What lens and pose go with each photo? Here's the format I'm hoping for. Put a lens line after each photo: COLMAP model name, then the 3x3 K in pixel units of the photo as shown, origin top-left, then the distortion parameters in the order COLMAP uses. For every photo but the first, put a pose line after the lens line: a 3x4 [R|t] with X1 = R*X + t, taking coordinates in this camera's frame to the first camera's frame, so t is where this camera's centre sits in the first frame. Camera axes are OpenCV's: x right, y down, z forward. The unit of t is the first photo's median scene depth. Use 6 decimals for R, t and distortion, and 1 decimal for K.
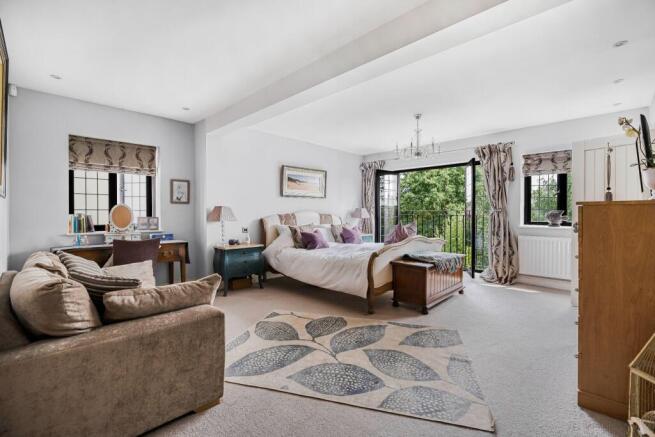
lens RADIAL K [[289.8, 0, 326.5], [0, 289.8, 217.1], [0, 0, 1]] dist [-0.003794, -0.000029]
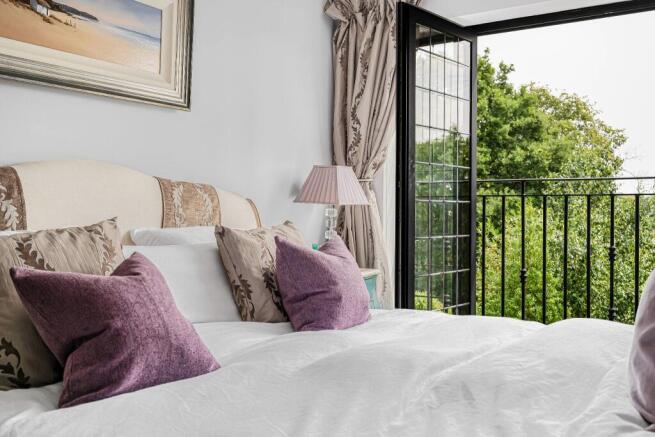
lens RADIAL K [[653.6, 0, 329.4], [0, 653.6, 217.2], [0, 0, 1]] dist [0.000653, 0.000000]
pose [[0.977504, 0.001747, 0.210910, -0.003282], [0.000271, 0.999954, -0.009539, 0.020888], [-0.210917, 0.009382, 0.977459, 0.515326]]
